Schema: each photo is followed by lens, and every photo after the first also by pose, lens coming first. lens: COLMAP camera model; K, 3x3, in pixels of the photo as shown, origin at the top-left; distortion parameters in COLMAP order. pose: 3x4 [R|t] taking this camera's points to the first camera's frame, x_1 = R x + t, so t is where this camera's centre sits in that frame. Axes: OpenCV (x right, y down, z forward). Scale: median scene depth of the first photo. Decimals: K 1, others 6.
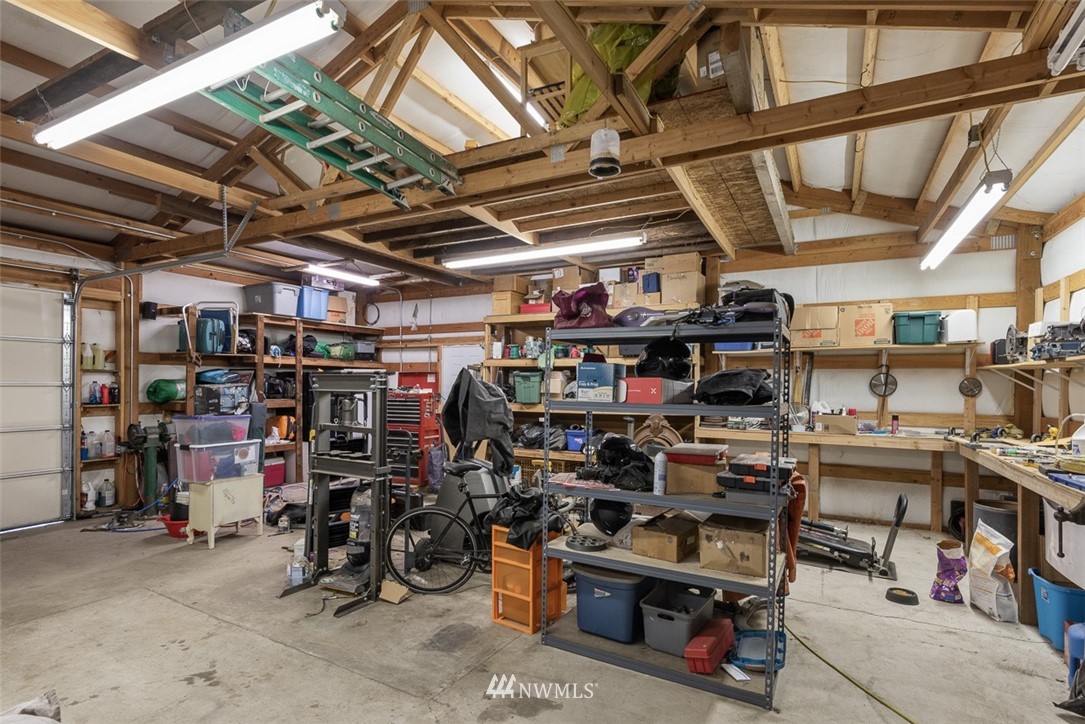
lens RADIAL K [[539.3, 0, 539.0], [0, 539.3, 379.4], [0, 0, 1]] dist [-0.000642, -0.001563]
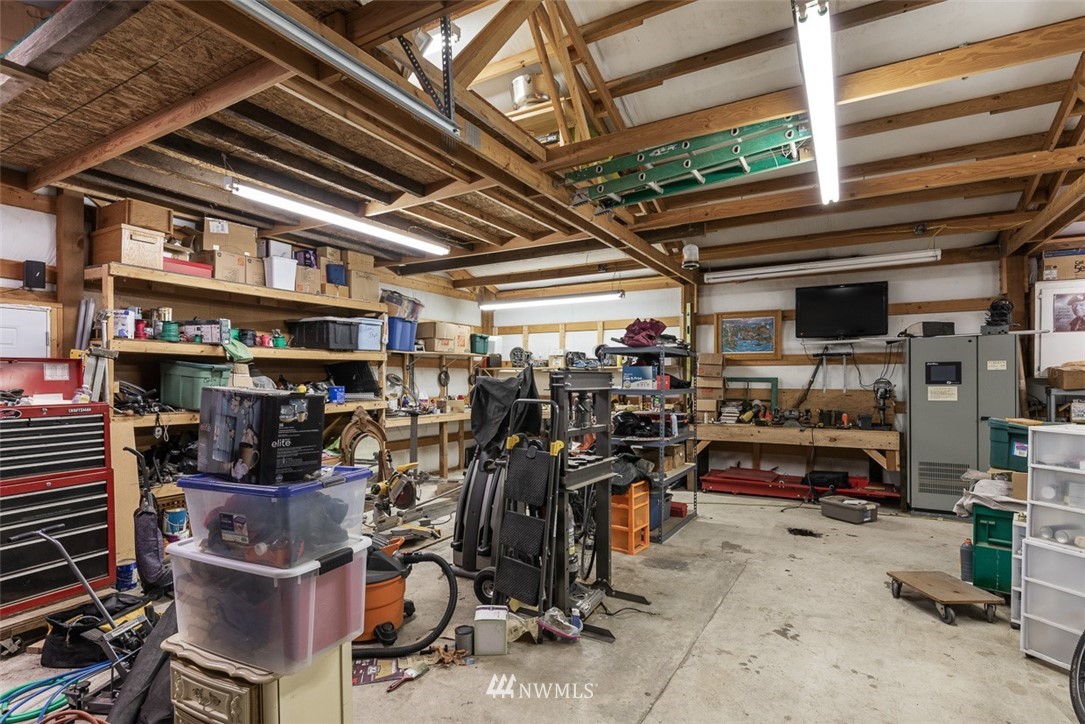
lens RADIAL K [[539.3, 0, 538.1], [0, 539.3, 373.5], [0, 0, 1]] dist [-0.000642, -0.001563]
pose [[0.026714, 0.004277, 0.999634, -0.865680], [-0.005513, 0.999976, -0.004131, -0.000258], [-0.999628, -0.005401, 0.026737, 0.722689]]
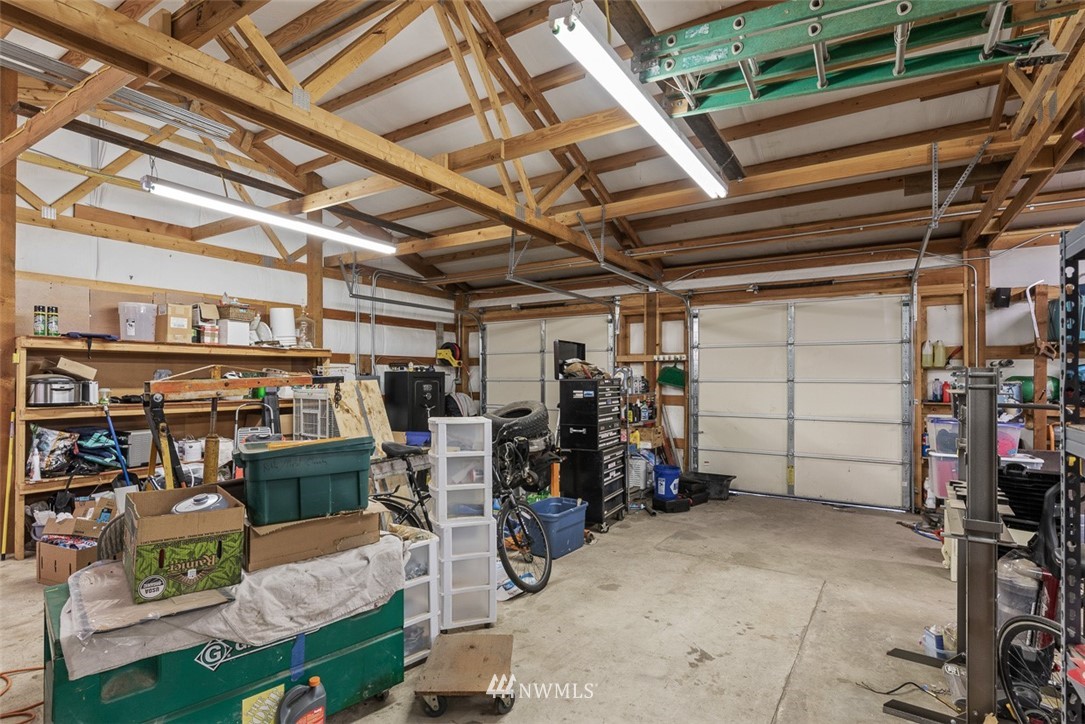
lens RADIAL K [[539.3, 0, 544.0], [0, 539.3, 369.6], [0, 0, 1]] dist [-0.000642, -0.001563]
pose [[-0.063645, -0.017637, -0.997817, 0.223329], [0.001901, 0.999840, -0.017794, 0.003115], [0.997971, -0.003029, -0.063601, 0.364805]]
